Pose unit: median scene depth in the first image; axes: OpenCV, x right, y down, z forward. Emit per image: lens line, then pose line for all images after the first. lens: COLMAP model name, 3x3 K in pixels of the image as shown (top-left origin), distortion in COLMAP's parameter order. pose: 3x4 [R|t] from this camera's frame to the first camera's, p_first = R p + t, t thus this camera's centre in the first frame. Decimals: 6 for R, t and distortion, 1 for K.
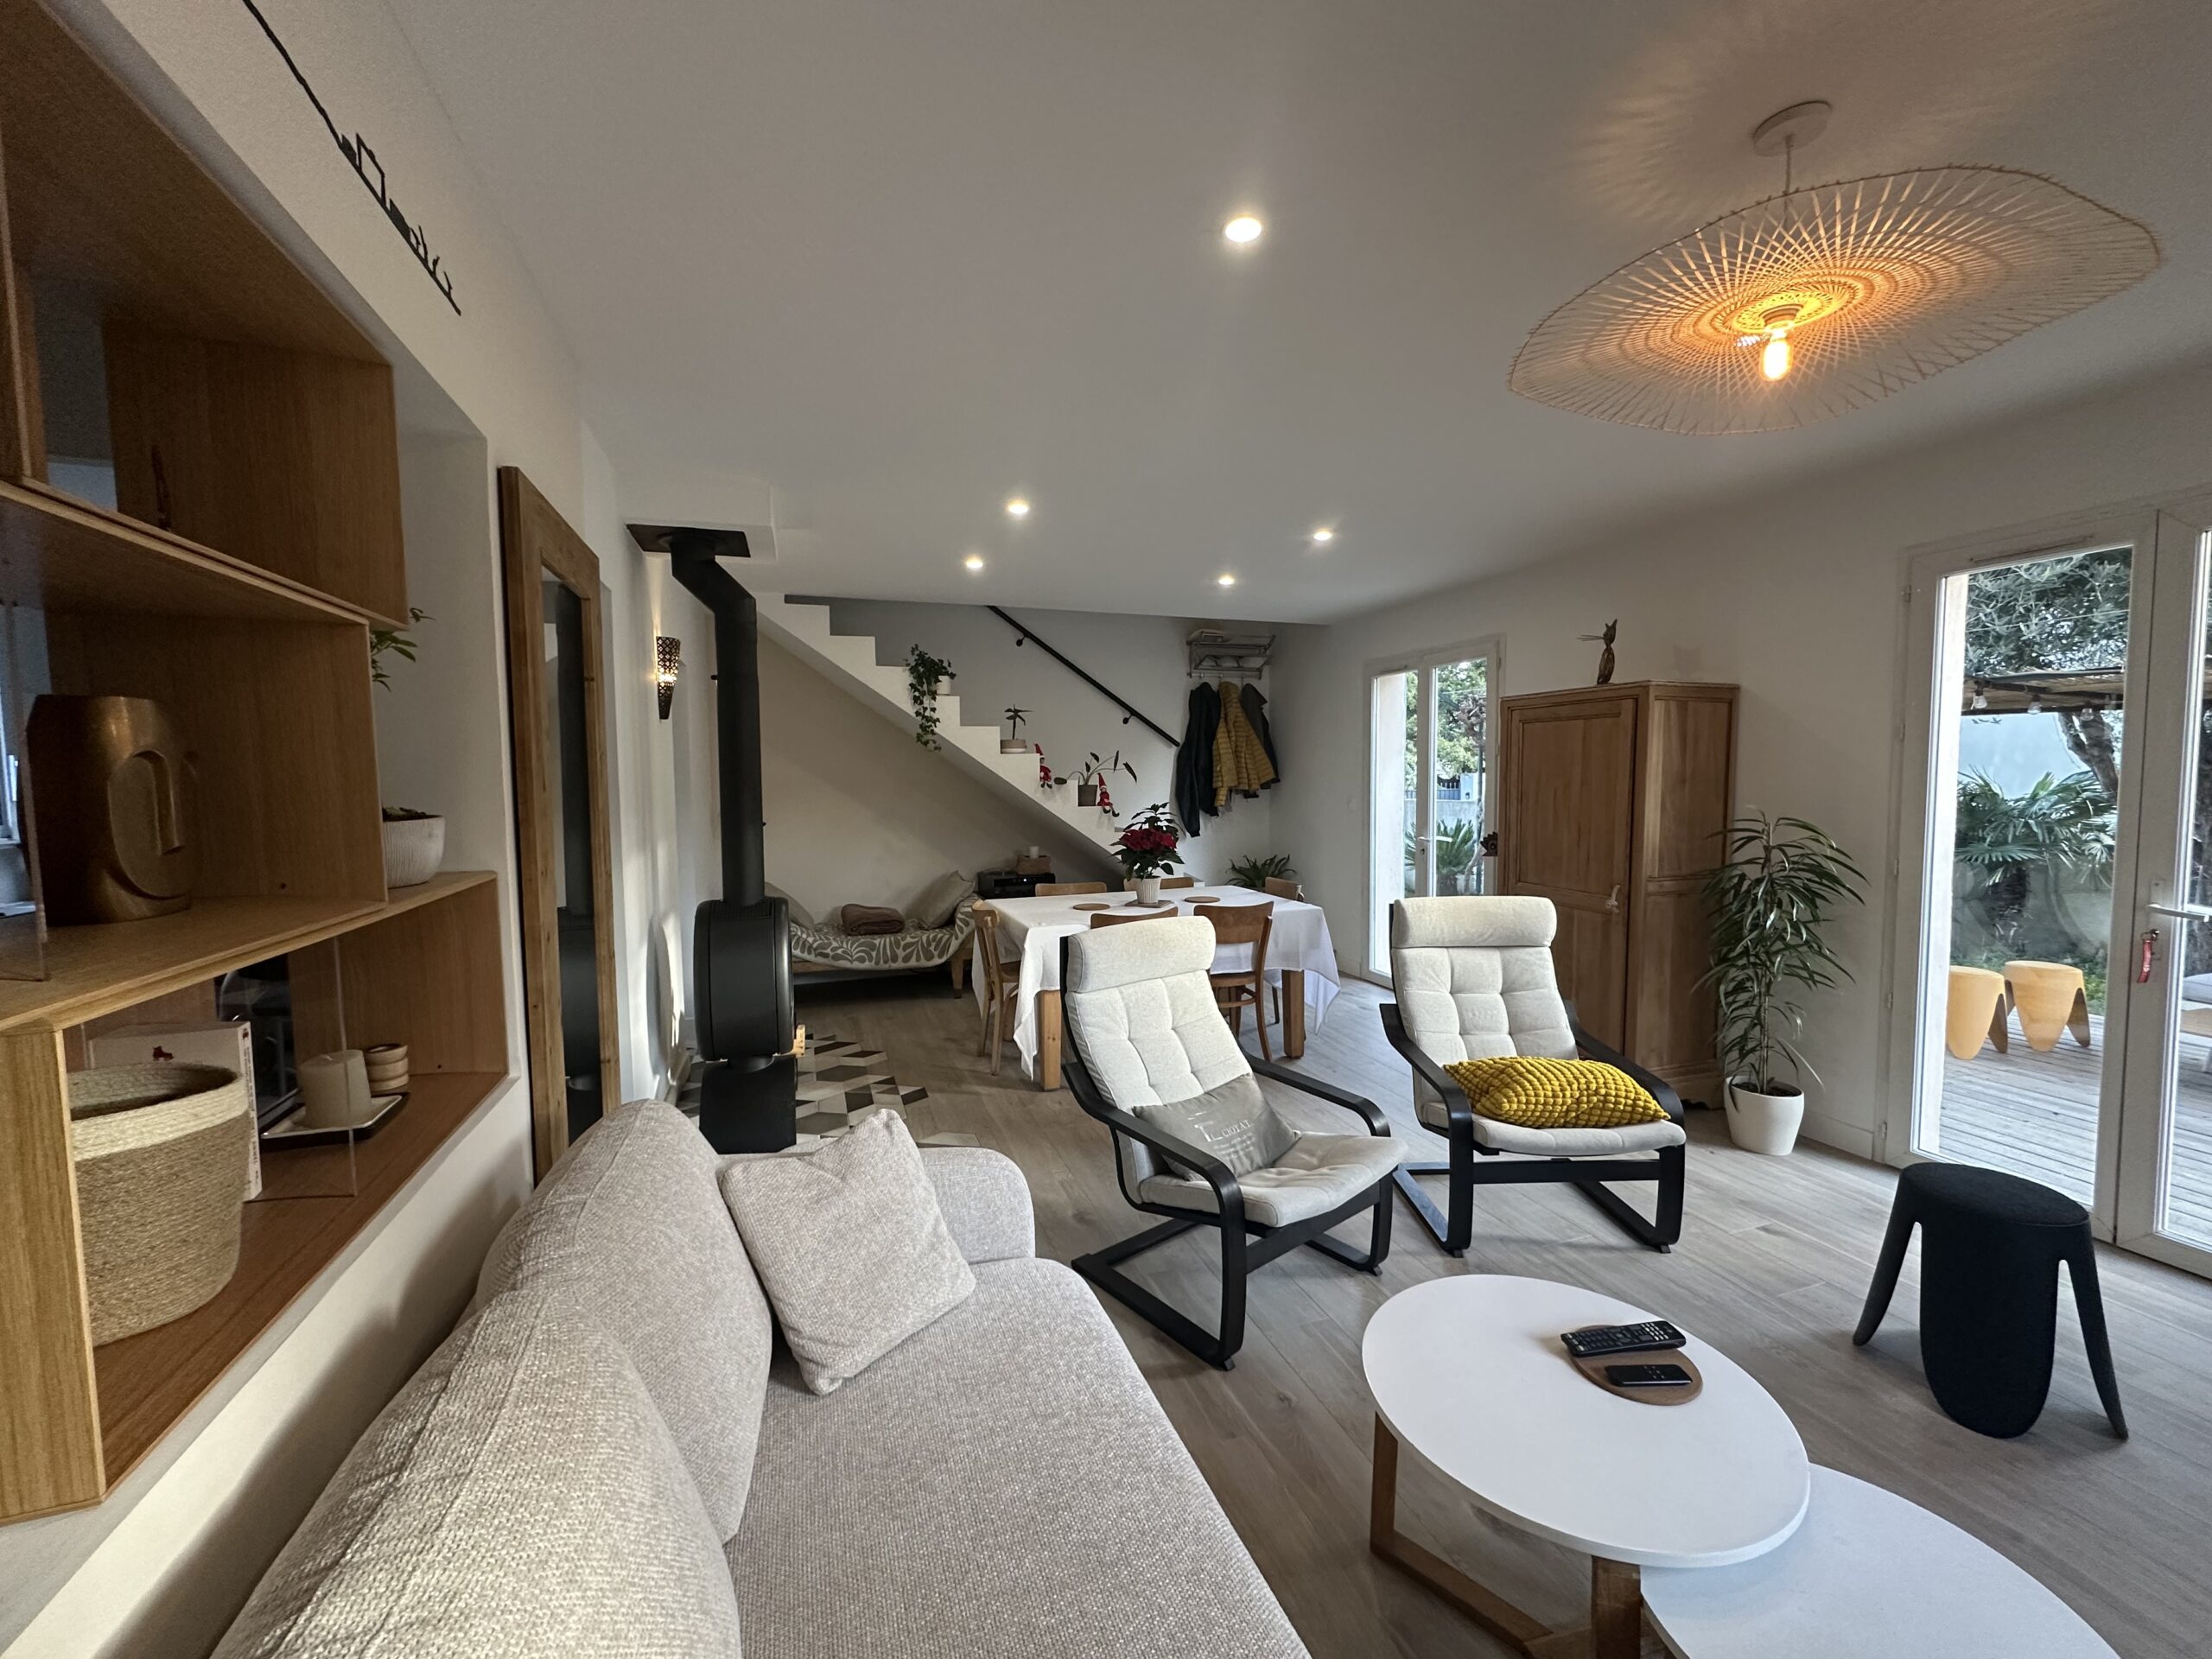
lens RADIAL K [[880.7, 0, 1102.4], [0, 880.7, 833.1], [0, 0, 1]] dist [-0.002434, 0.000320]
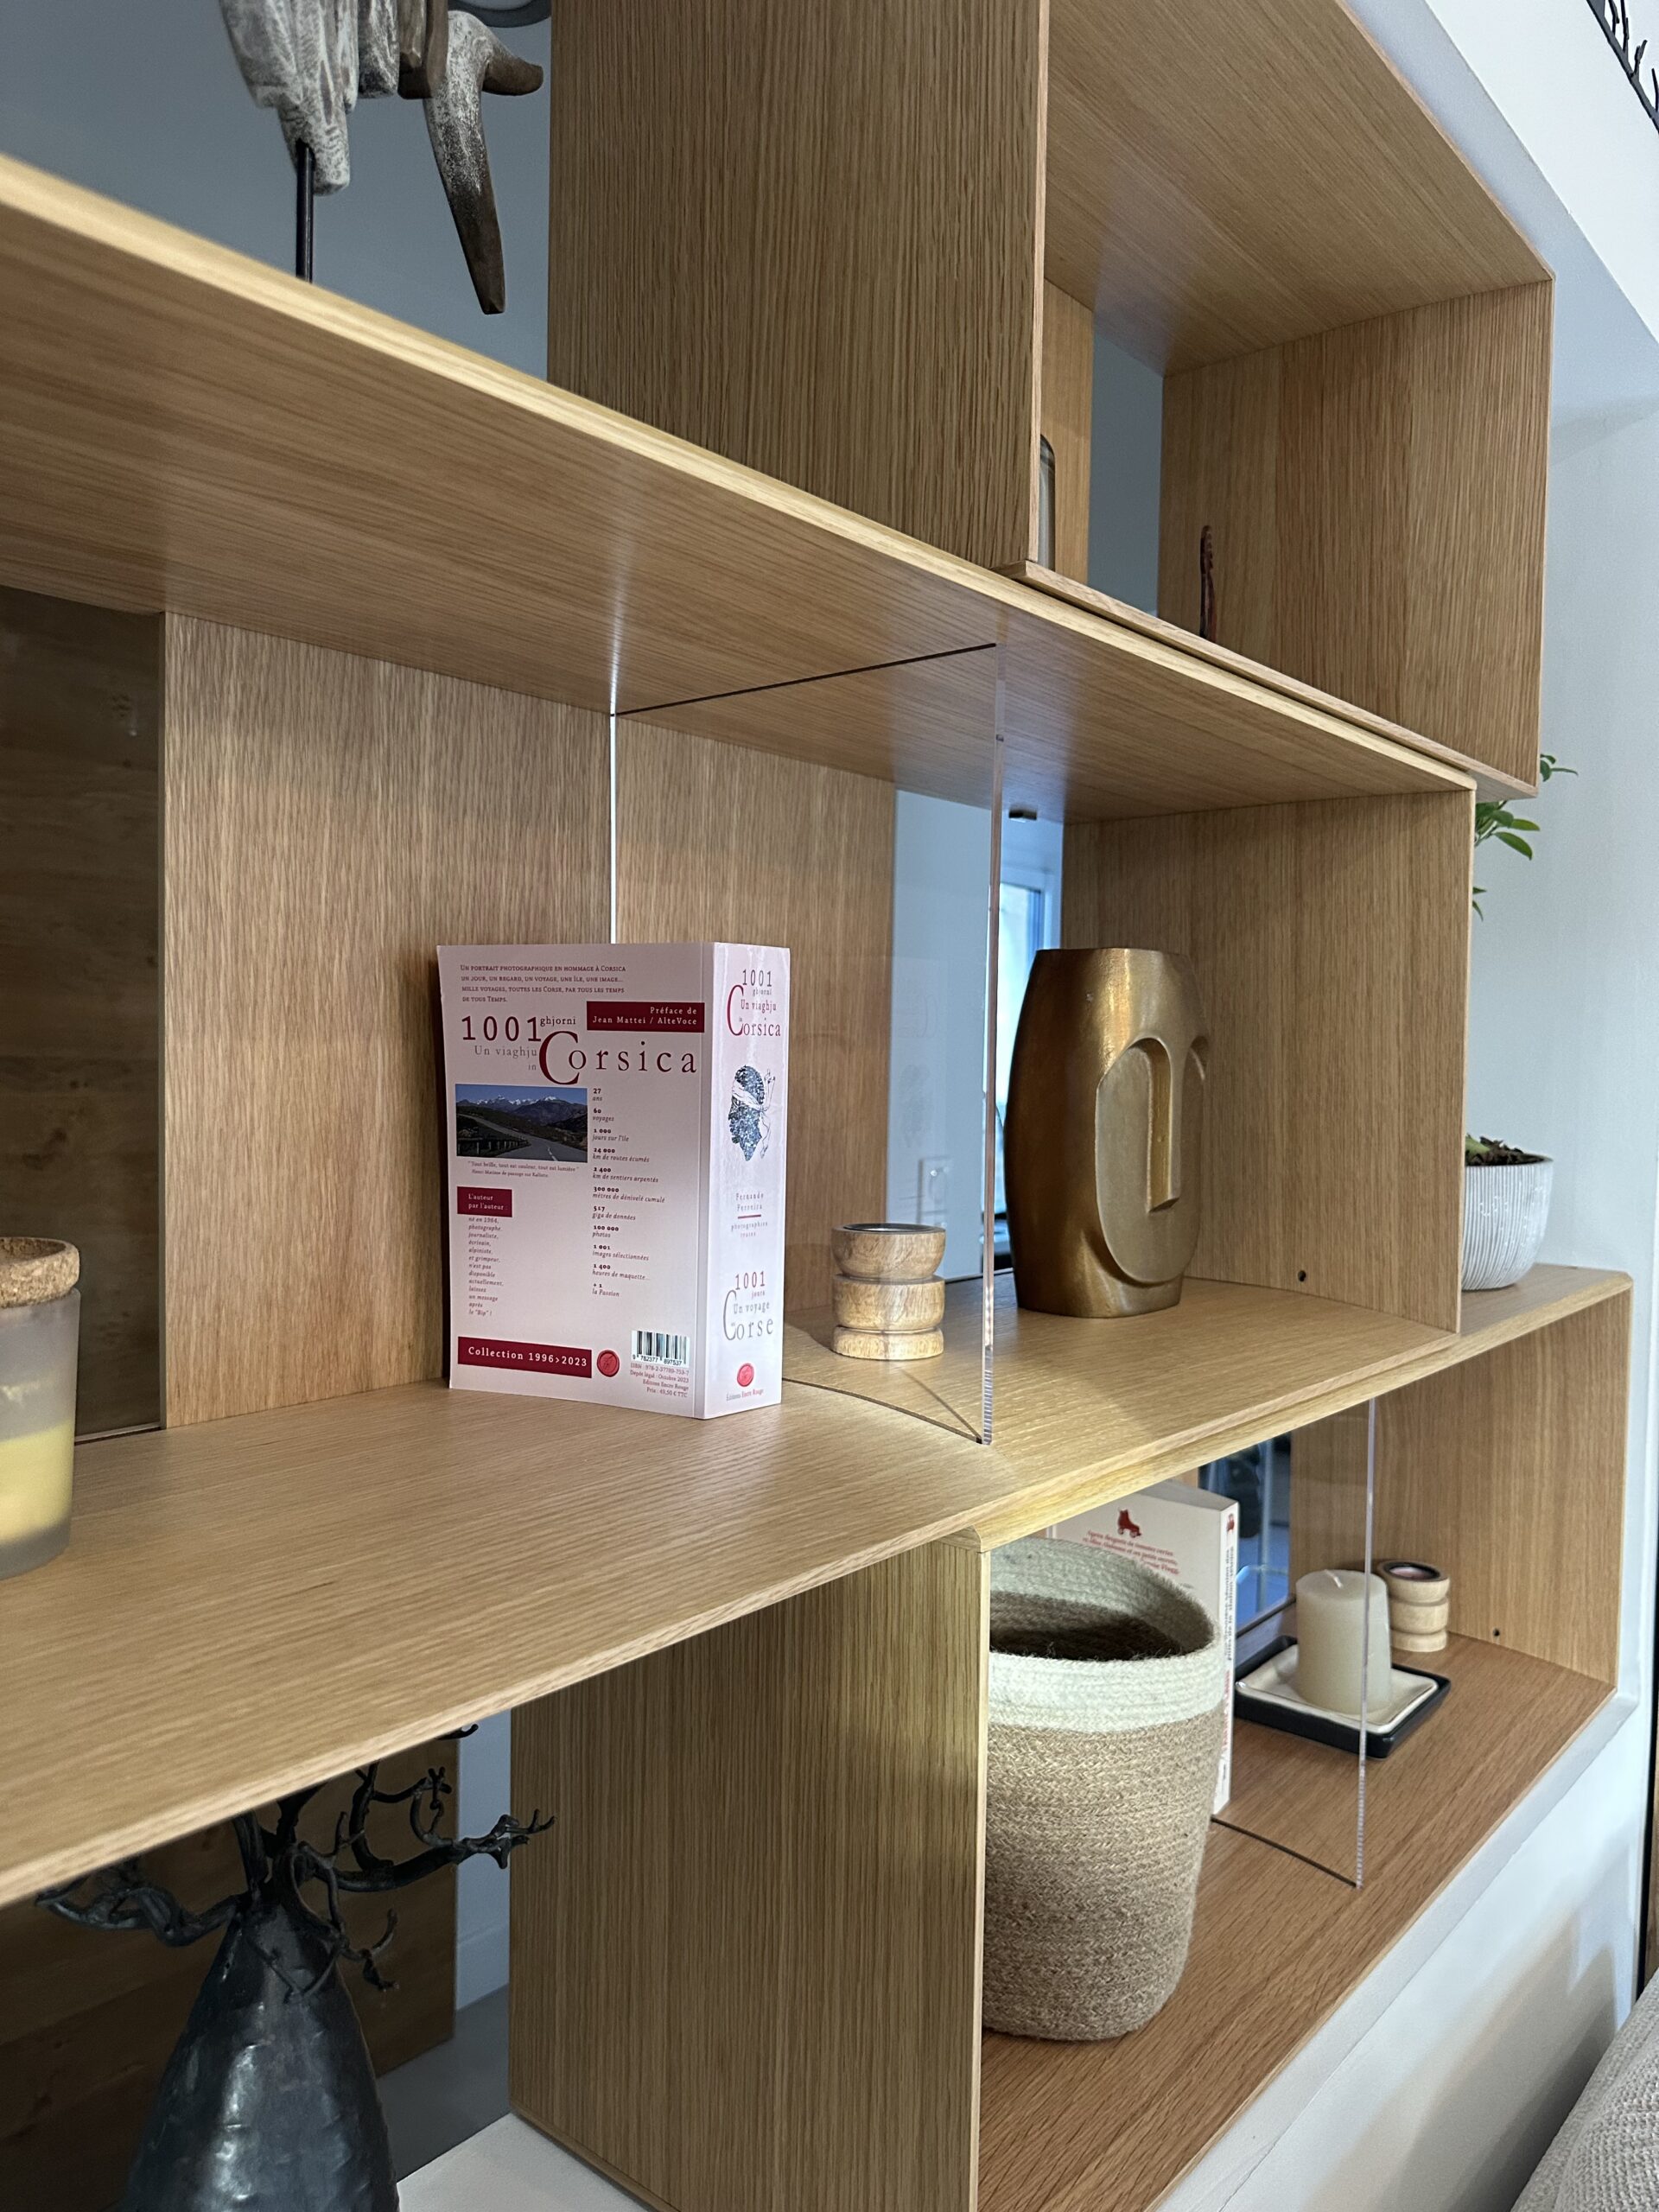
lens RADIAL K [[1579.7, 0, 837.0], [0, 1579.7, 1097.9], [0, 0, 1]] dist [0.113783, -0.203068]
pose [[0.514935, 0.048862, -0.855835, -0.076524], [-0.083141, 0.996514, 0.006870, -0.011815], [0.853188, 0.067617, 0.517203, 0.074567]]
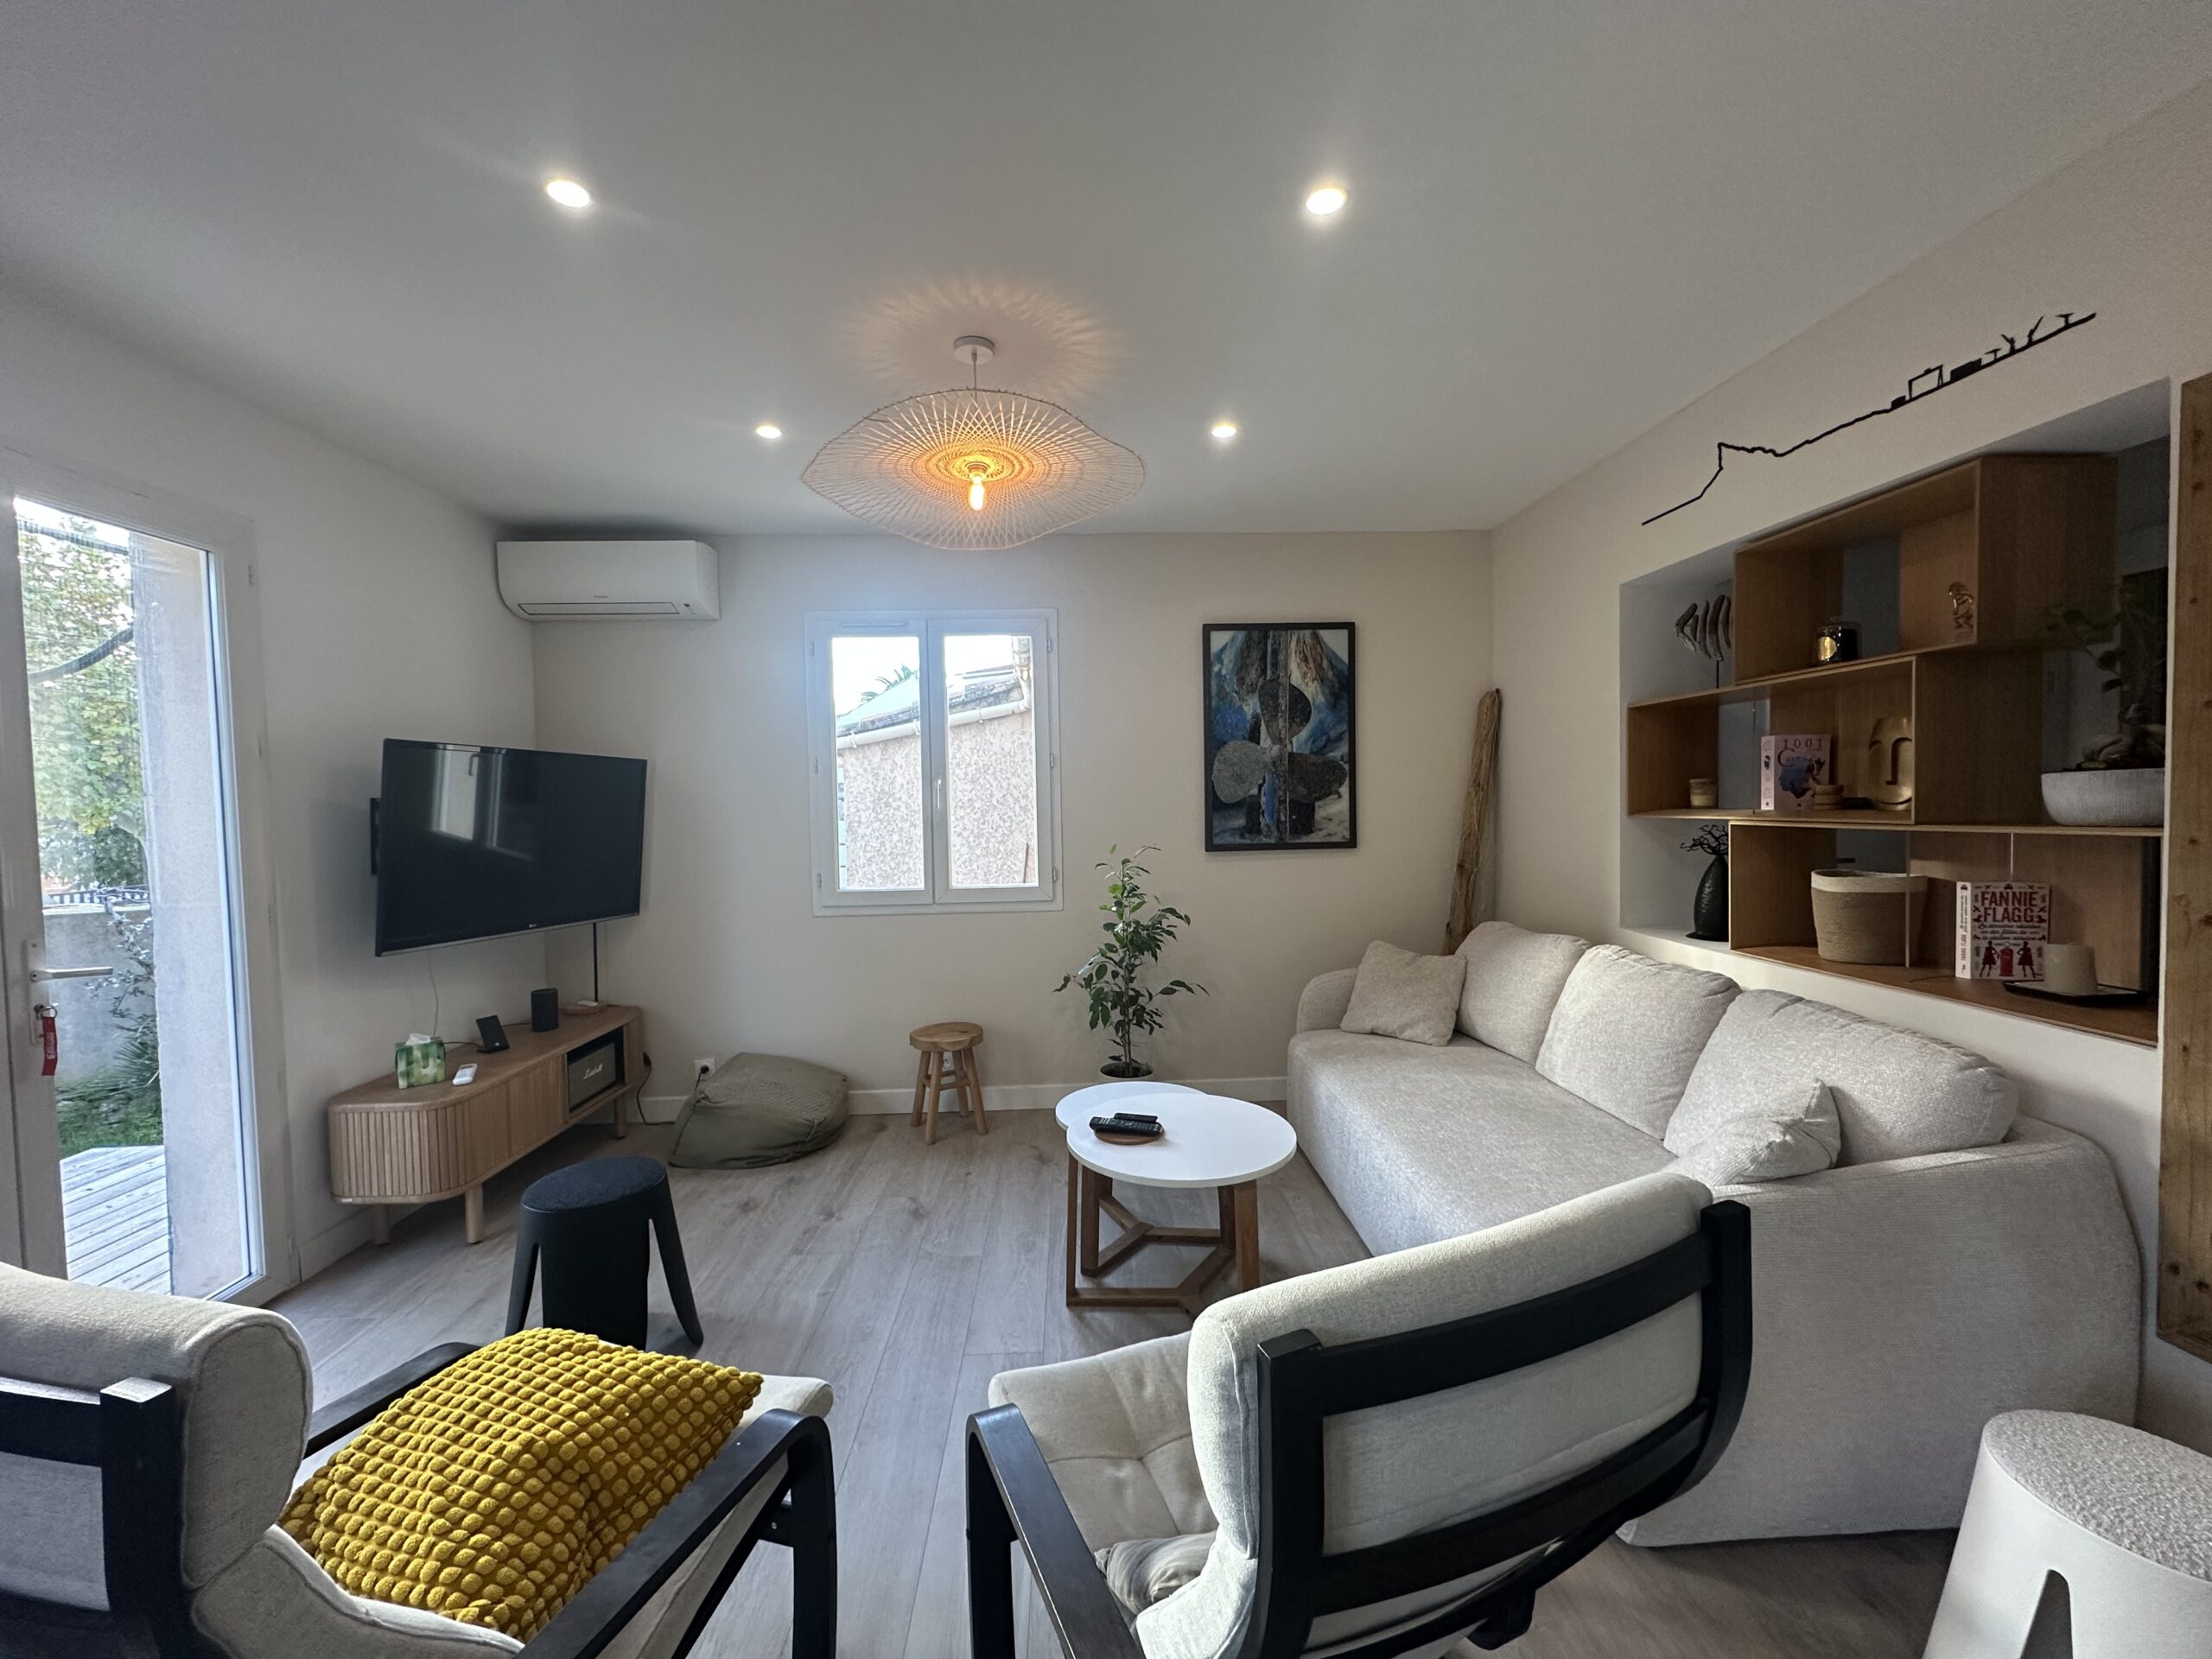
lens RADIAL K [[880.7, 0, 1102.4], [0, 880.7, 833.1], [0, 0, 1]] dist [-0.002434, 0.000320]
pose [[-0.956406, 0.020362, 0.291330, 0.065950], [0.051062, 0.993859, 0.098170, -0.051347], [-0.287542, 0.108766, -0.951572, 1.088138]]
